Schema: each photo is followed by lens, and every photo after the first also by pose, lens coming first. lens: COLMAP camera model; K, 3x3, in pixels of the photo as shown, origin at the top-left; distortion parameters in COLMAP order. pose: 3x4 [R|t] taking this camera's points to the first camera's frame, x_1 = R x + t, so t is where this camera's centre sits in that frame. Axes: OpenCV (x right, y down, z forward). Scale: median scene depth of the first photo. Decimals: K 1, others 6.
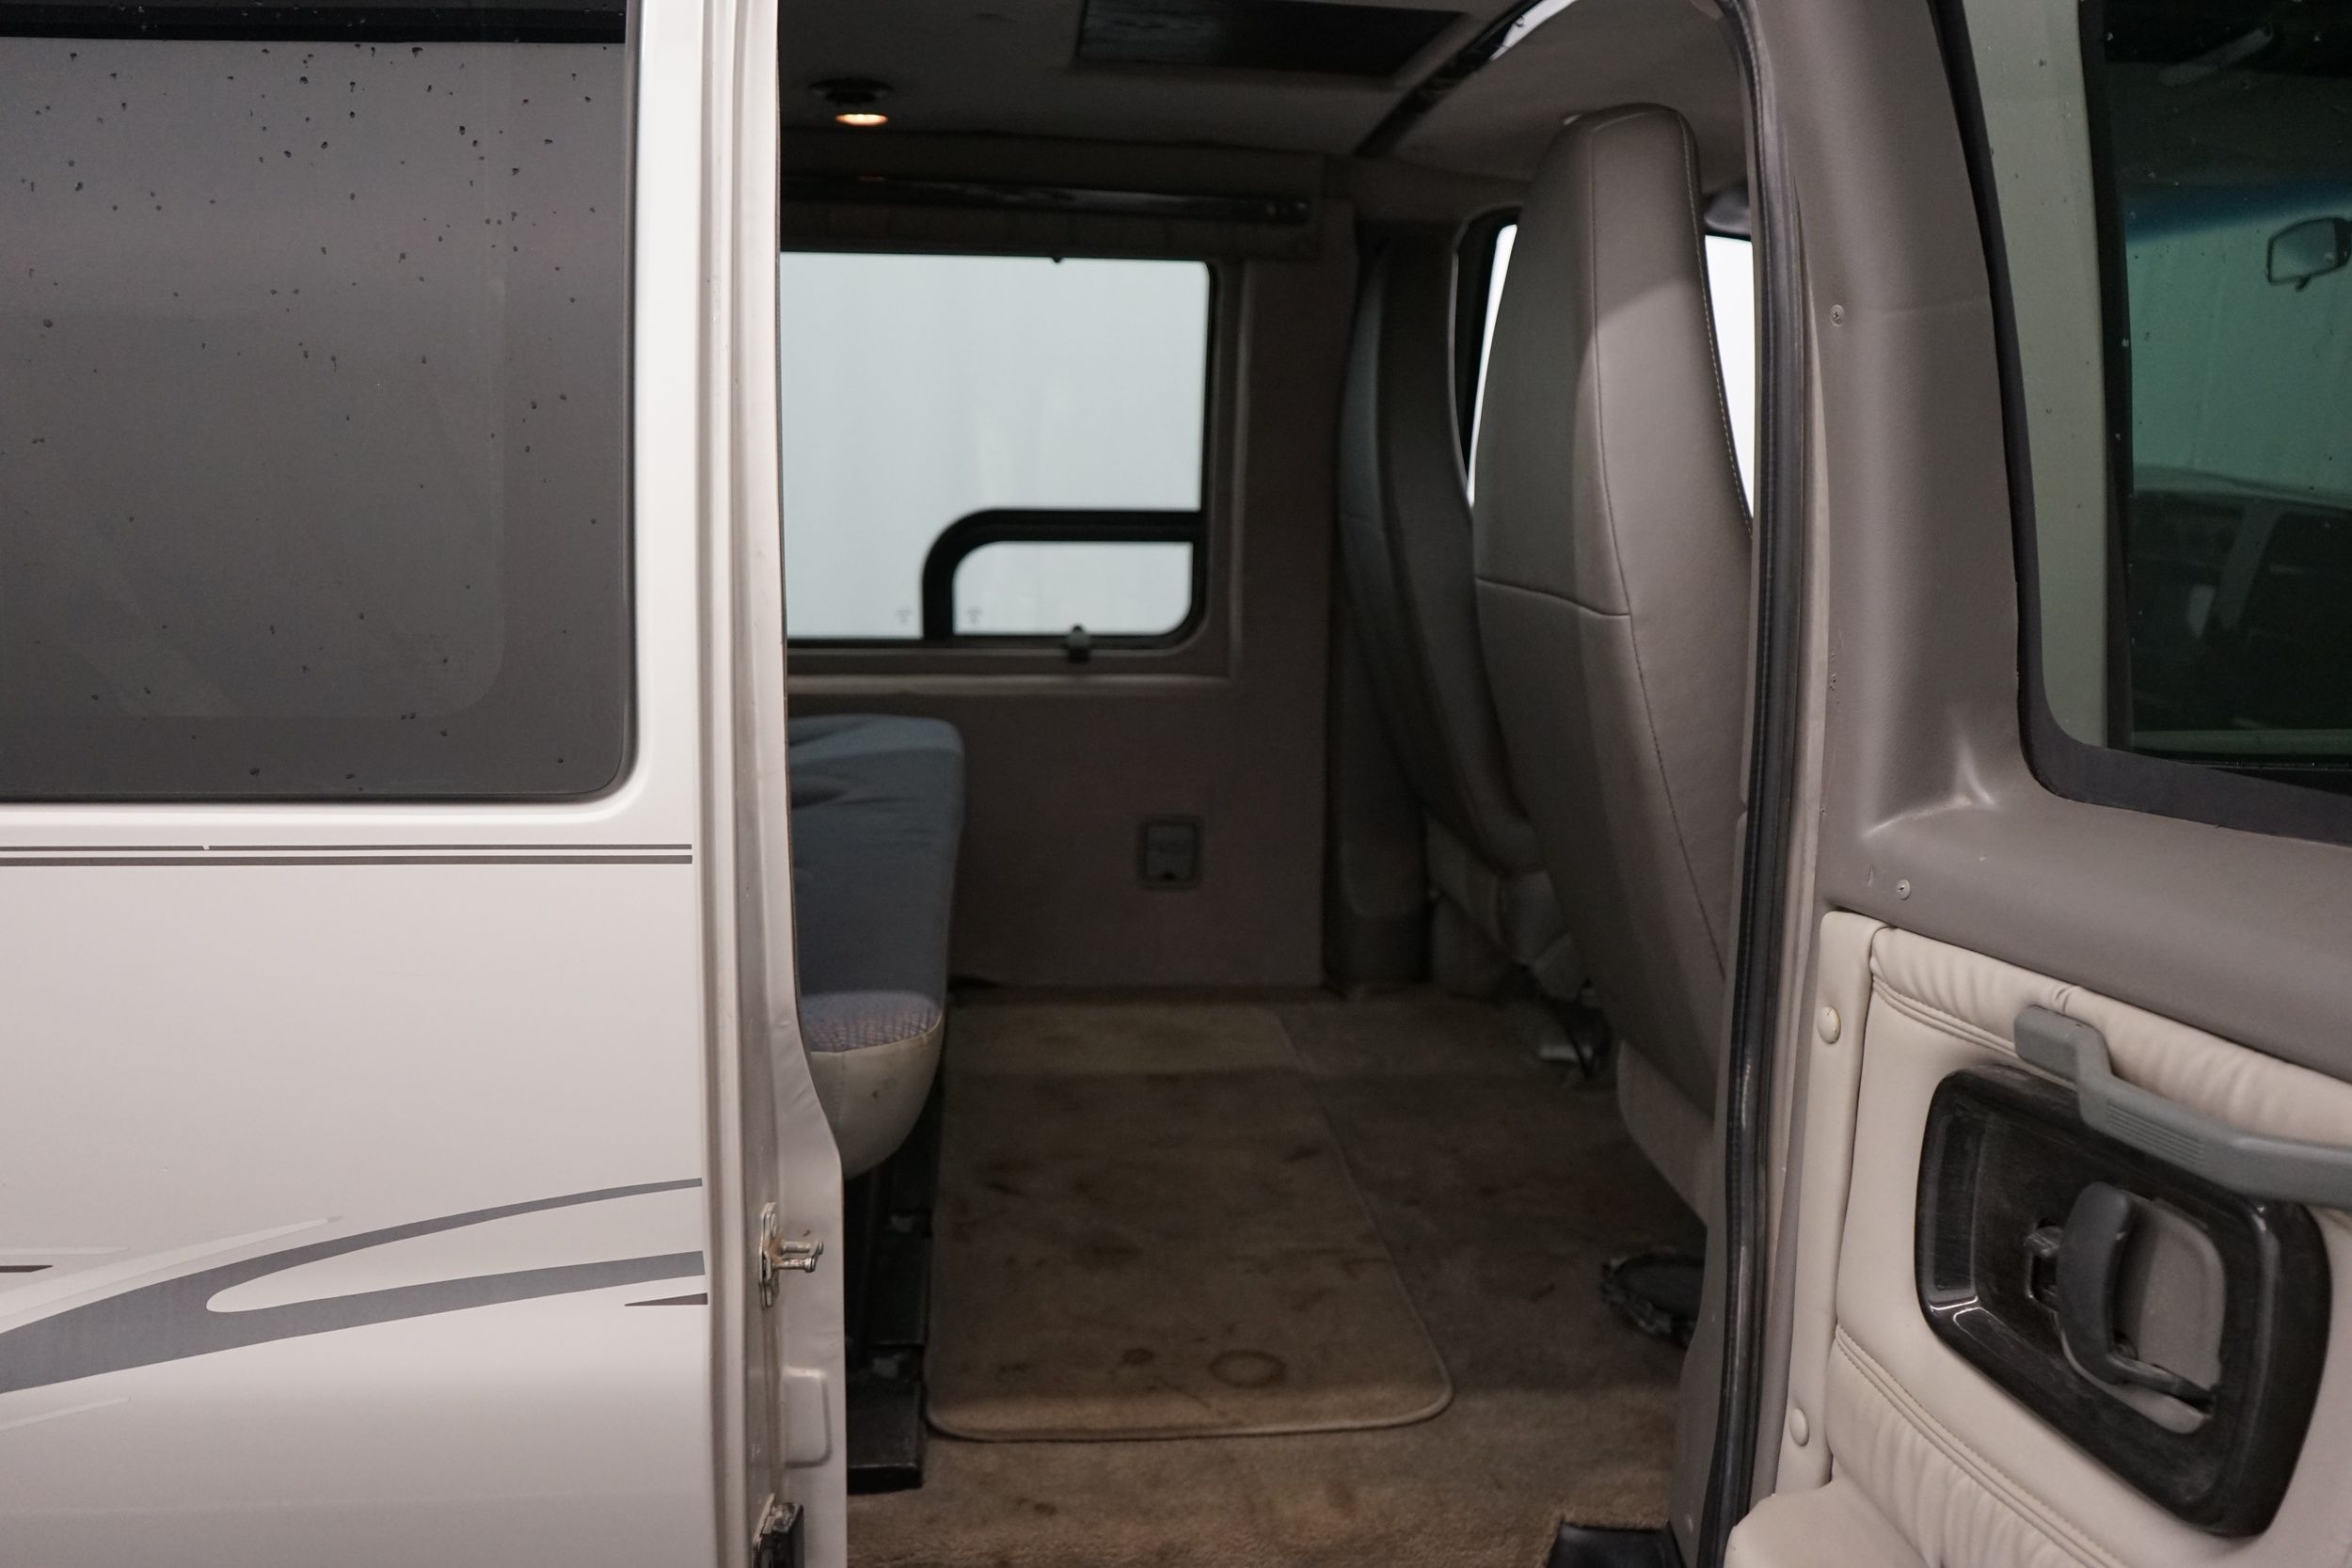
lens RADIAL K [[1851.6, 0, 1179.9], [0, 1851.6, 775.2], [0, 0, 1]] dist [-0.000419, 0.014513]
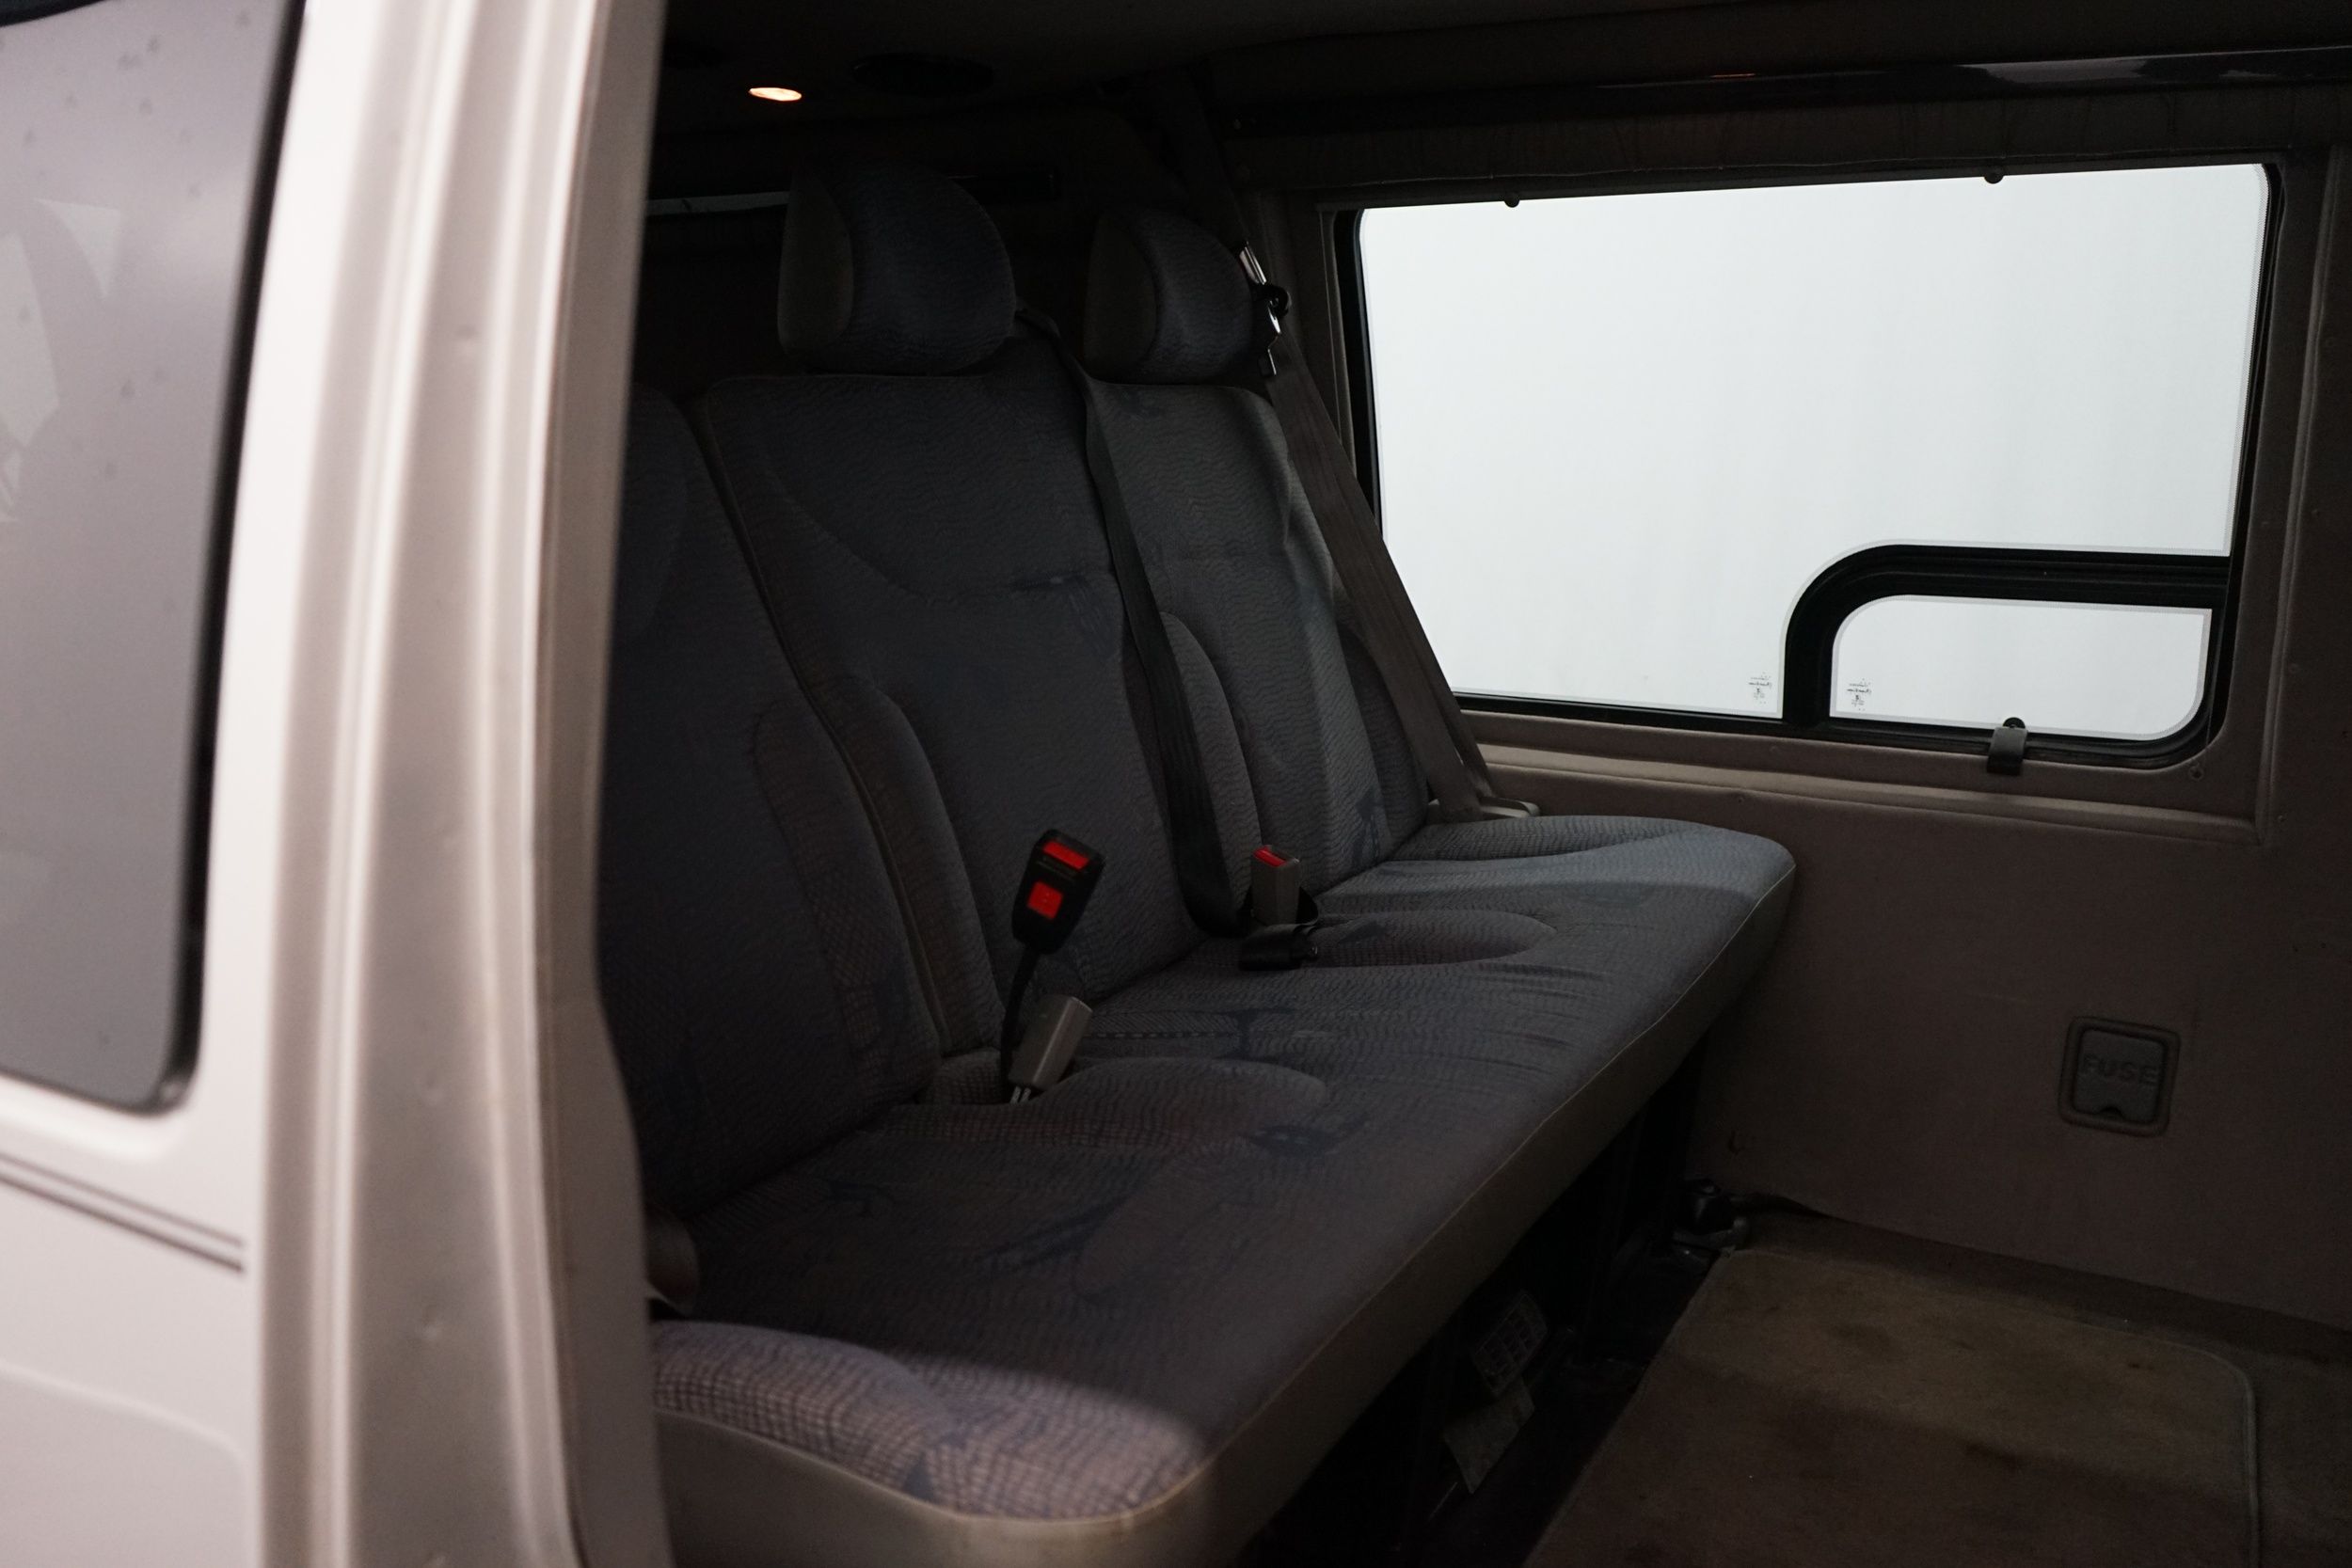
lens RADIAL K [[1851.6, 0, 1179.9], [0, 1851.6, 775.2], [0, 0, 1]] dist [-0.000419, 0.014513]
pose [[0.820860, 0.099685, -0.562362, 0.080974], [-0.103139, 0.994335, 0.025708, -0.047122], [0.561739, 0.036899, 0.826491, 0.266156]]
